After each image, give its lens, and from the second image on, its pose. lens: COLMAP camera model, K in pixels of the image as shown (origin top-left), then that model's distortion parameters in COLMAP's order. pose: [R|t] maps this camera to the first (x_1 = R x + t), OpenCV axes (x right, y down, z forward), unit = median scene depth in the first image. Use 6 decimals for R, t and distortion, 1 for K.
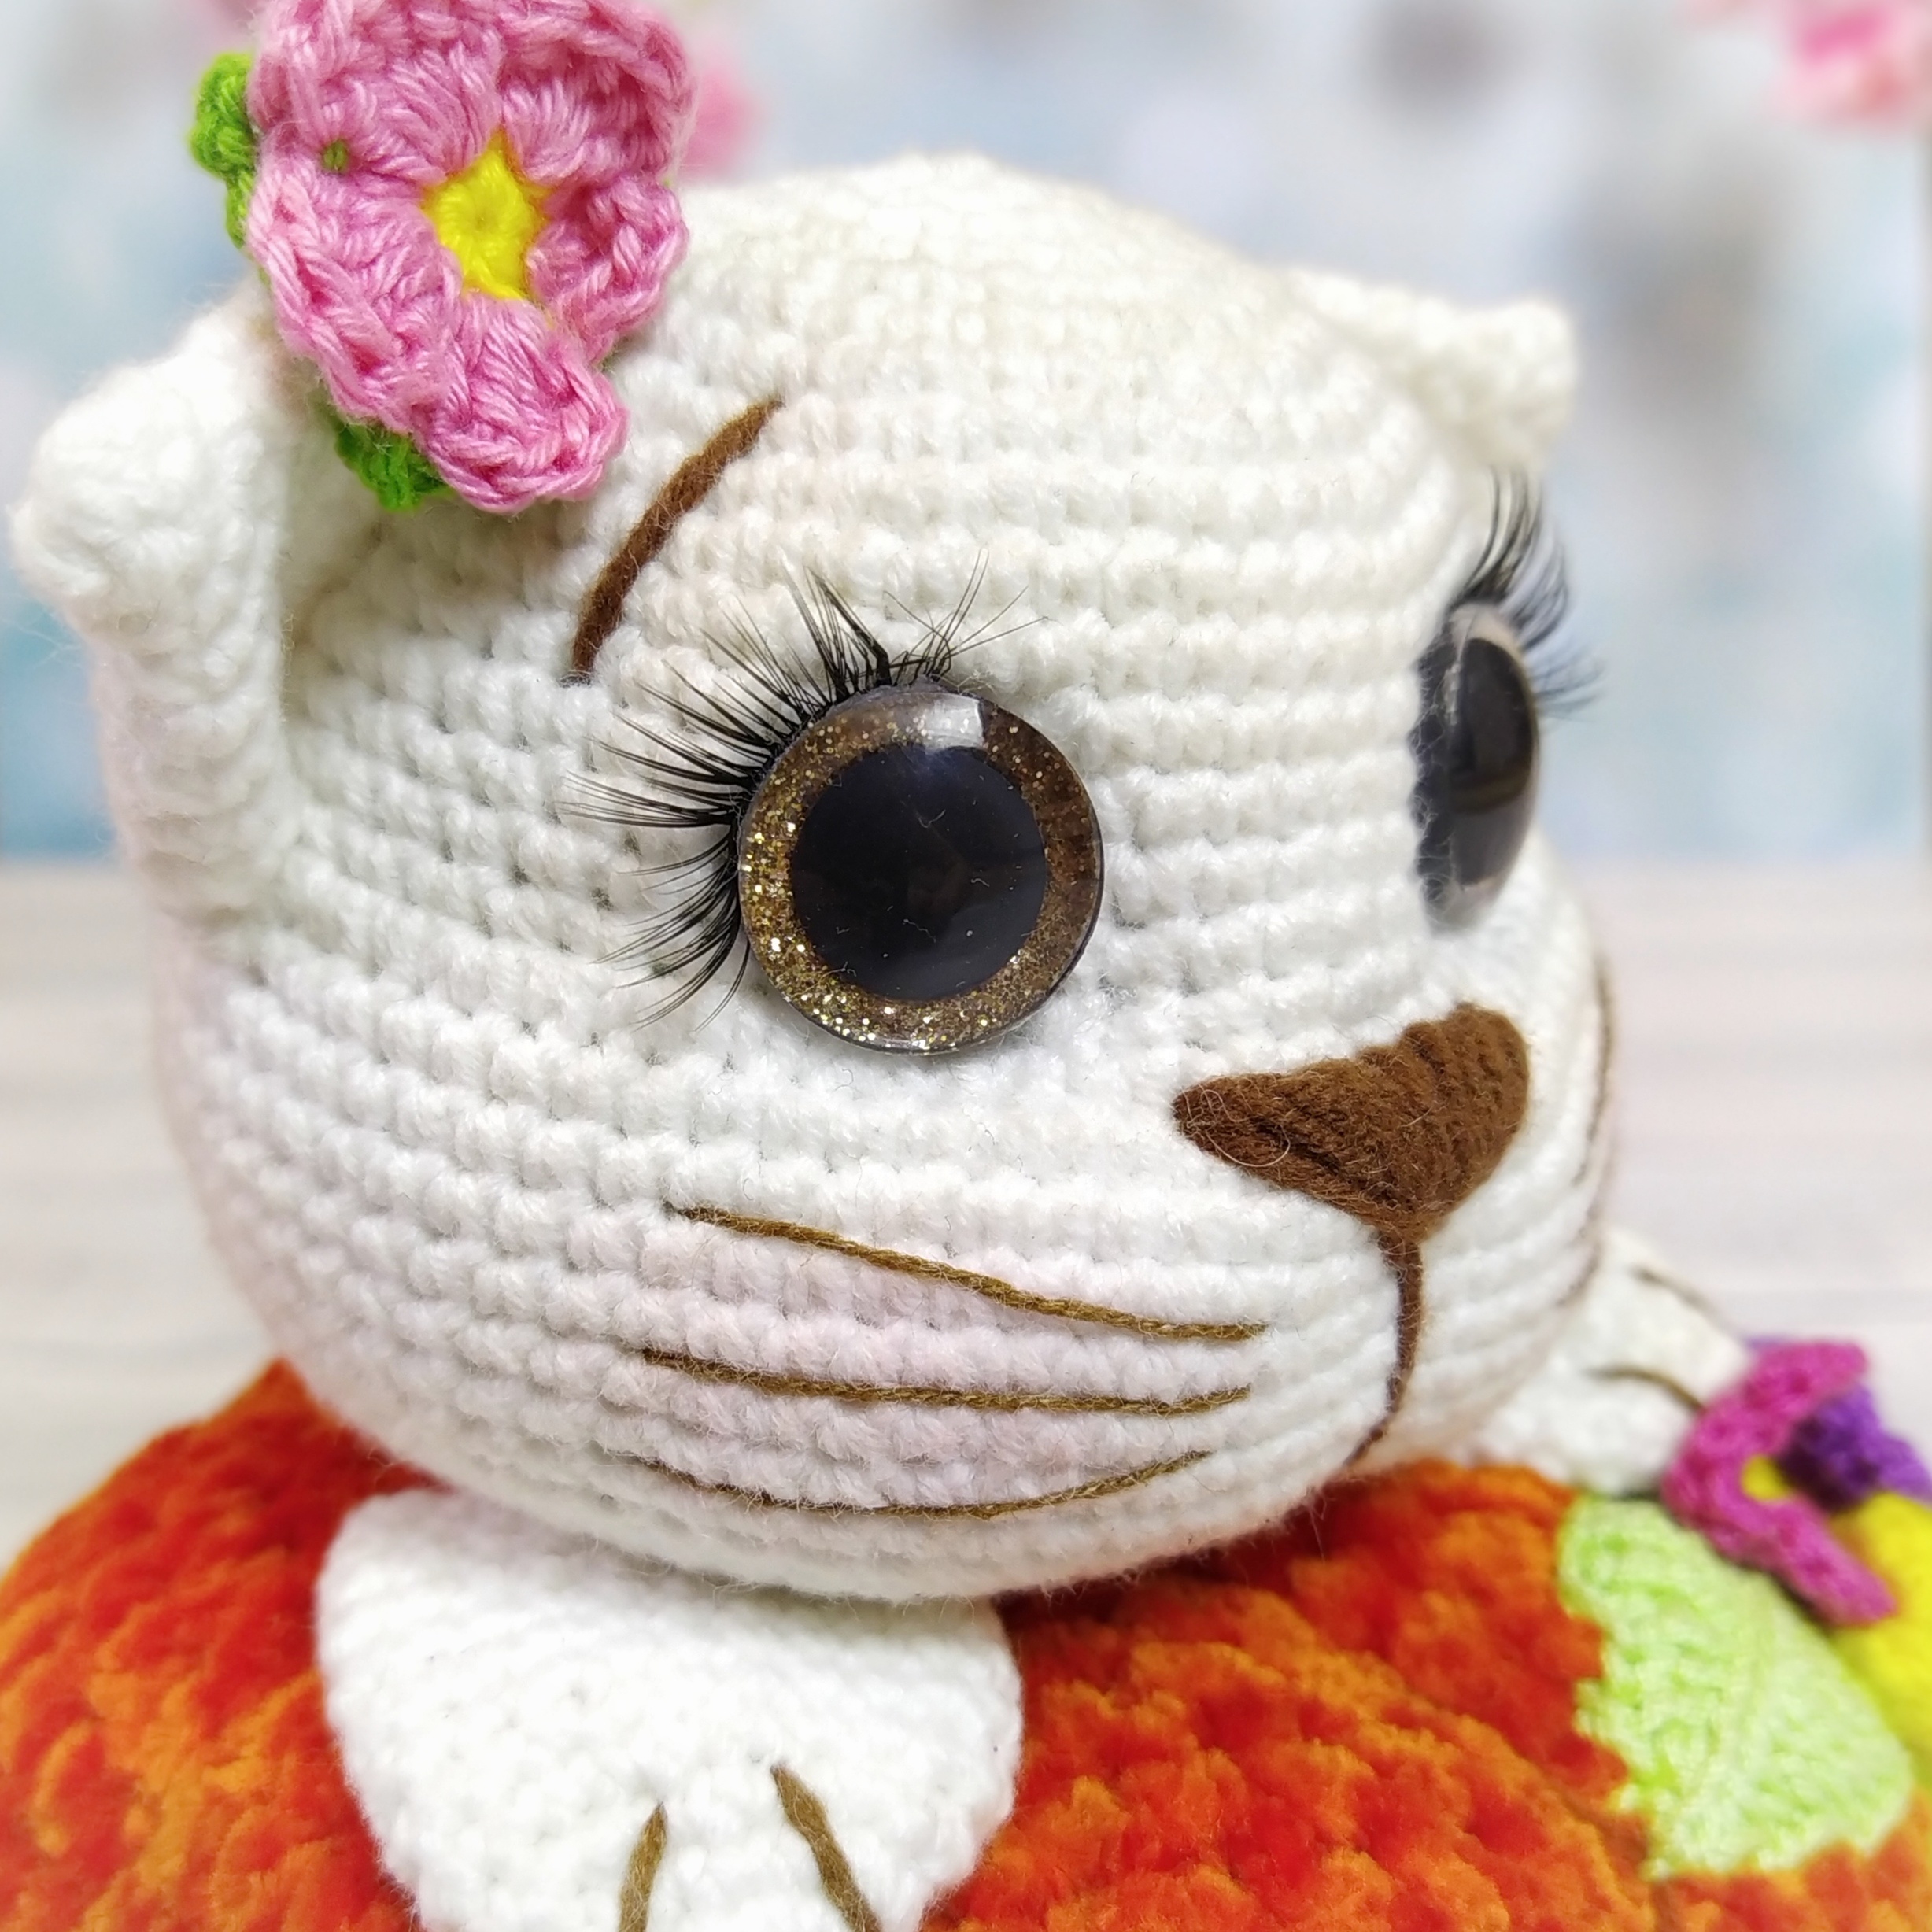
lens RADIAL K [[2212.4, 0, 879.0], [0, 2212.4, 892.6], [0, 0, 1]] dist [-0.055593, 0.000000]
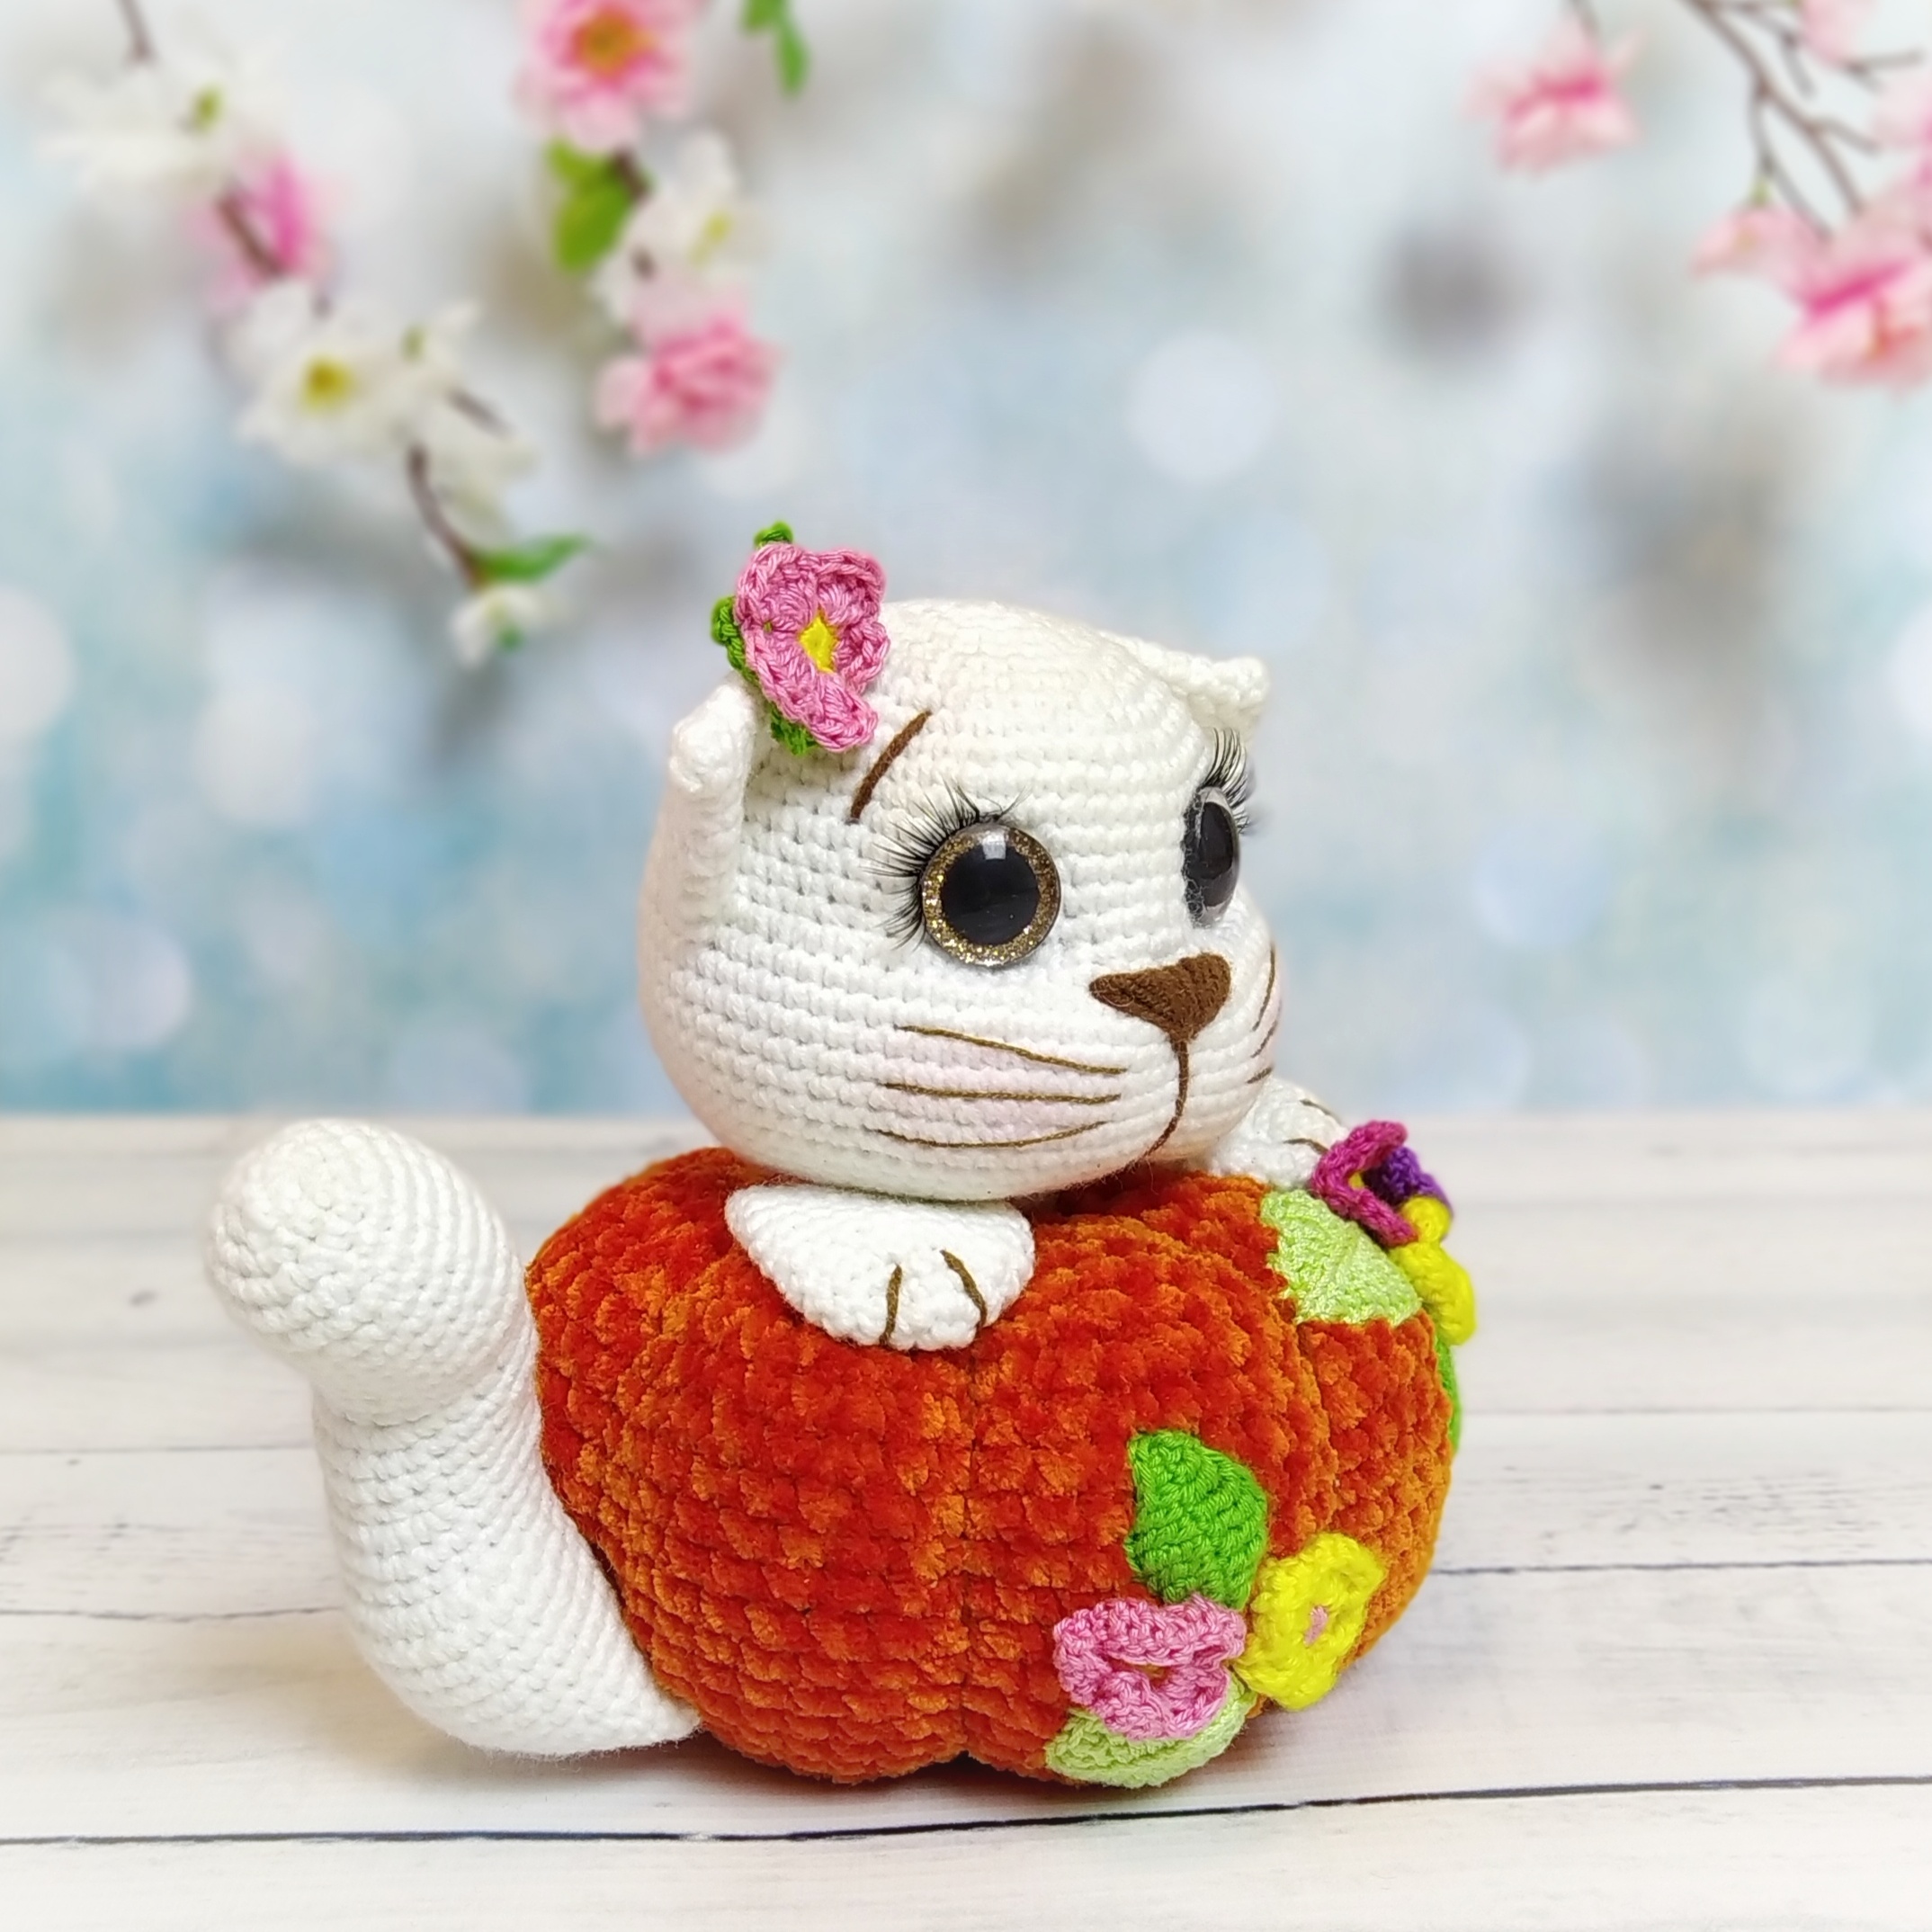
lens RADIAL K [[2436.4, 0, 973.5], [0, 2436.4, 1003.9], [0, 0, 1]] dist [-0.023197, 0.000000]
pose [[0.993903, -0.018466, 0.108703, -0.303879], [0.022193, 0.999203, -0.033178, 0.205597], [-0.108004, 0.035388, 0.993520, -1.769922]]
